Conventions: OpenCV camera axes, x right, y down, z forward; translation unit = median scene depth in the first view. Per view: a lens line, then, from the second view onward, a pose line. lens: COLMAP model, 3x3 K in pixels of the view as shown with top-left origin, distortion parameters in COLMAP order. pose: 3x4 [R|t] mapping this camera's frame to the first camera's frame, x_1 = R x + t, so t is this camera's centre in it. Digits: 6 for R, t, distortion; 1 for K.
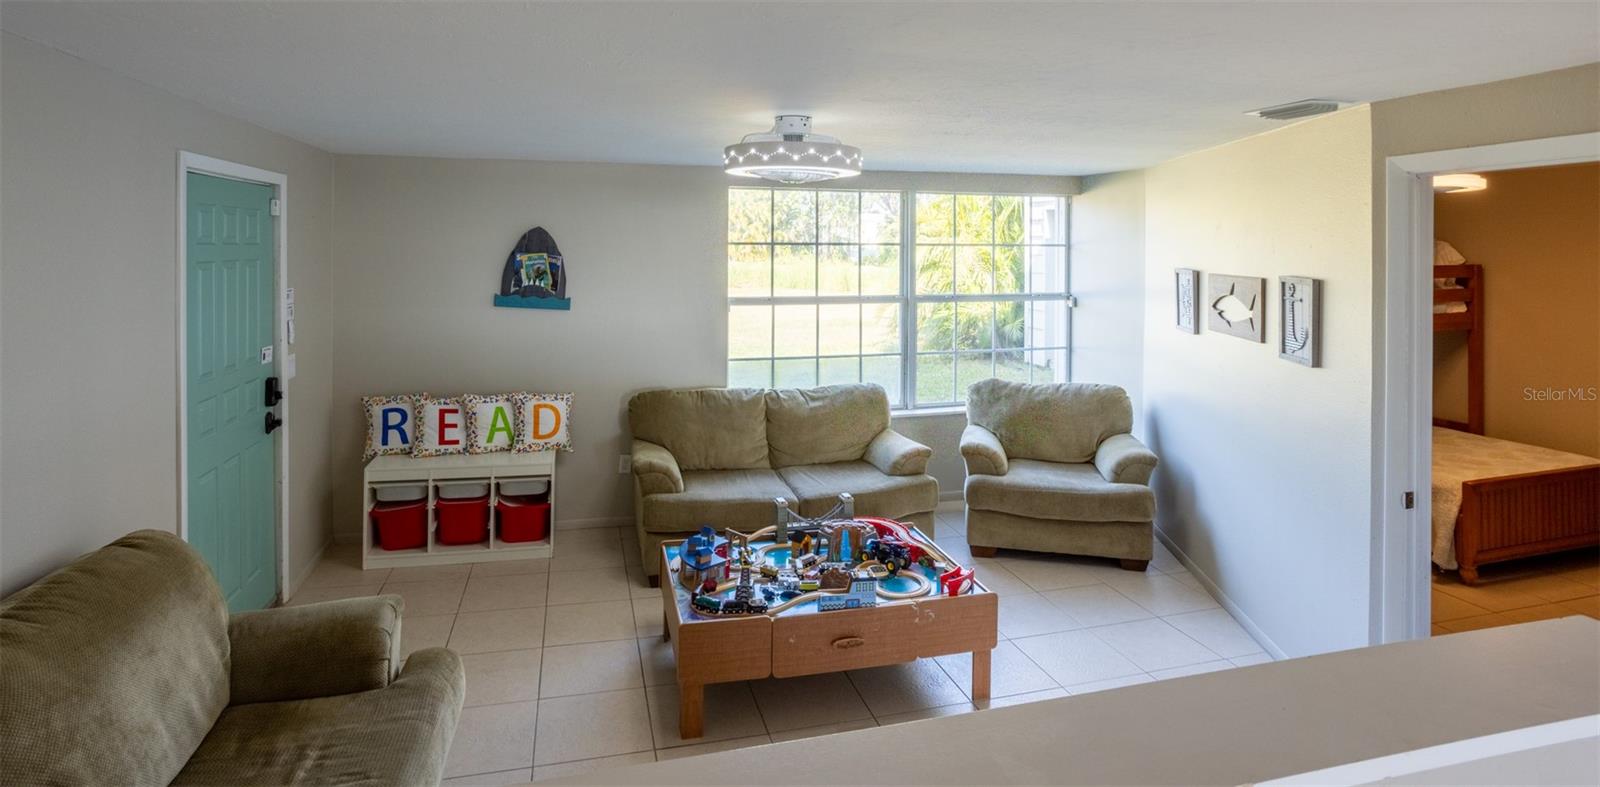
lens RADIAL K [[800.3, 0, 810.5], [0, 800.3, 248.4], [0, 0, 1]] dist [-0.029423, 0.007323]
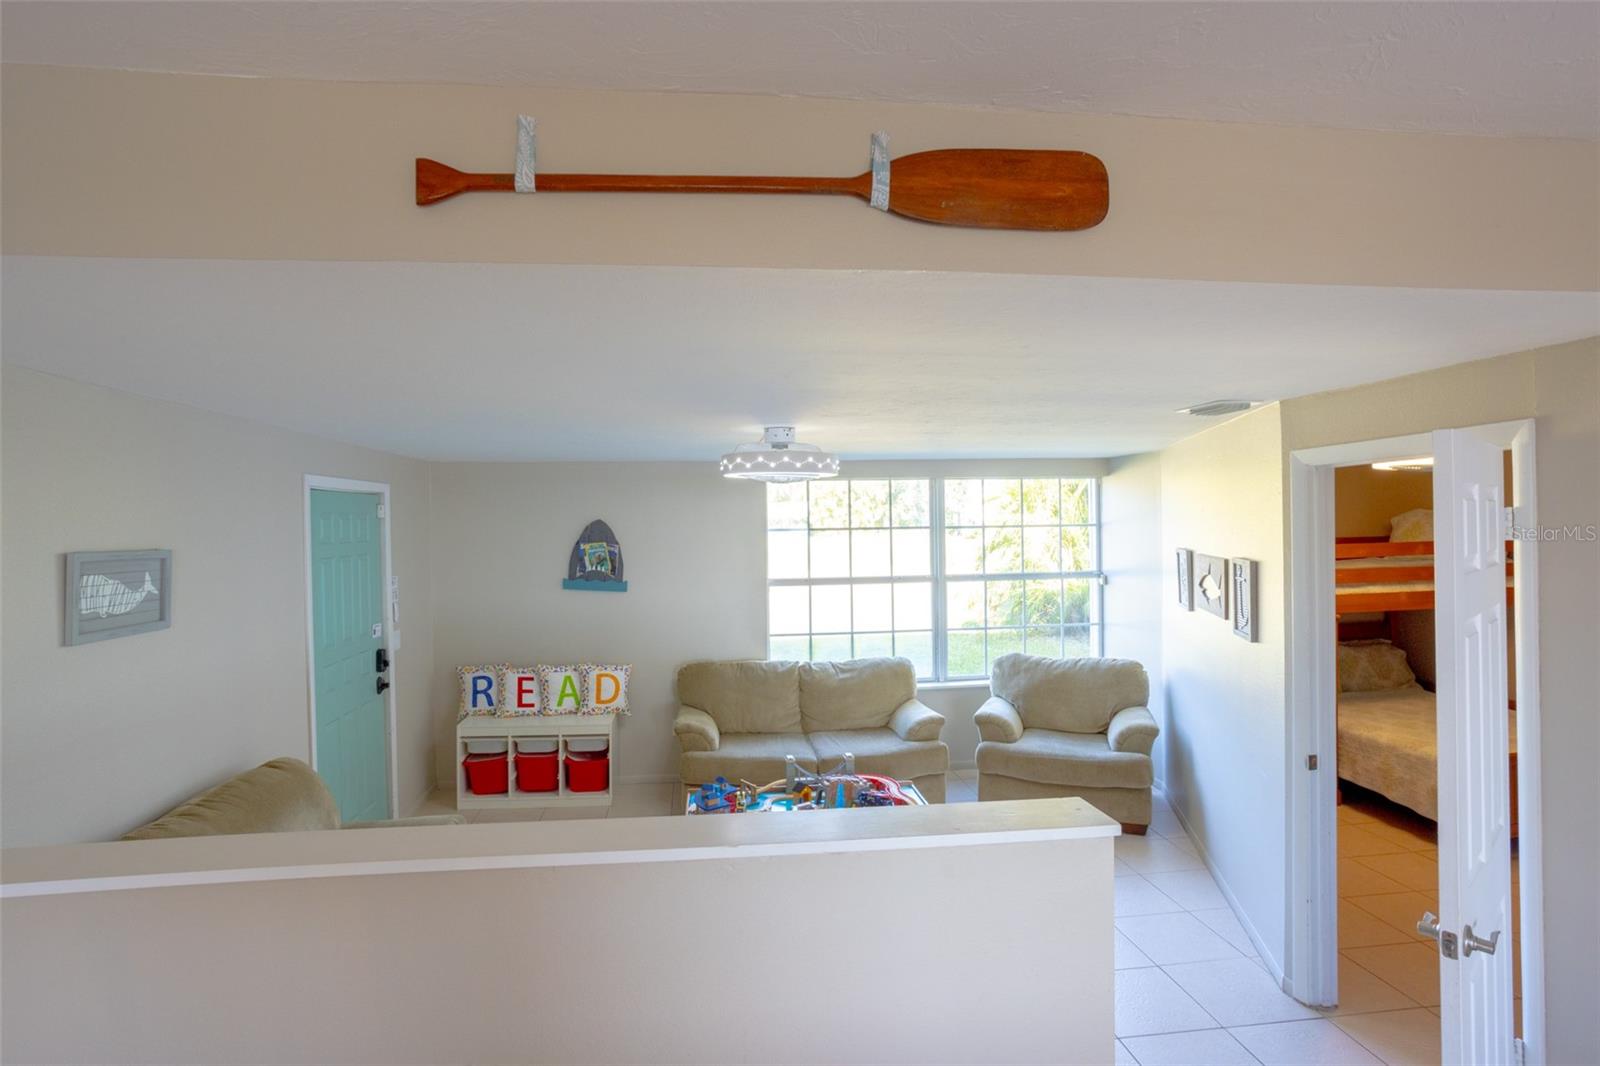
lens RADIAL K [[815.2, 0, 796.9], [0, 815.2, 530.8], [0, 0, 1]] dist [-0.028018, 0.000954]
pose [[0.988522, -0.018006, -0.150003, 0.129687], [0.019358, 0.999784, 0.007556, -0.015723], [0.149835, -0.010373, 0.988657, -0.127950]]
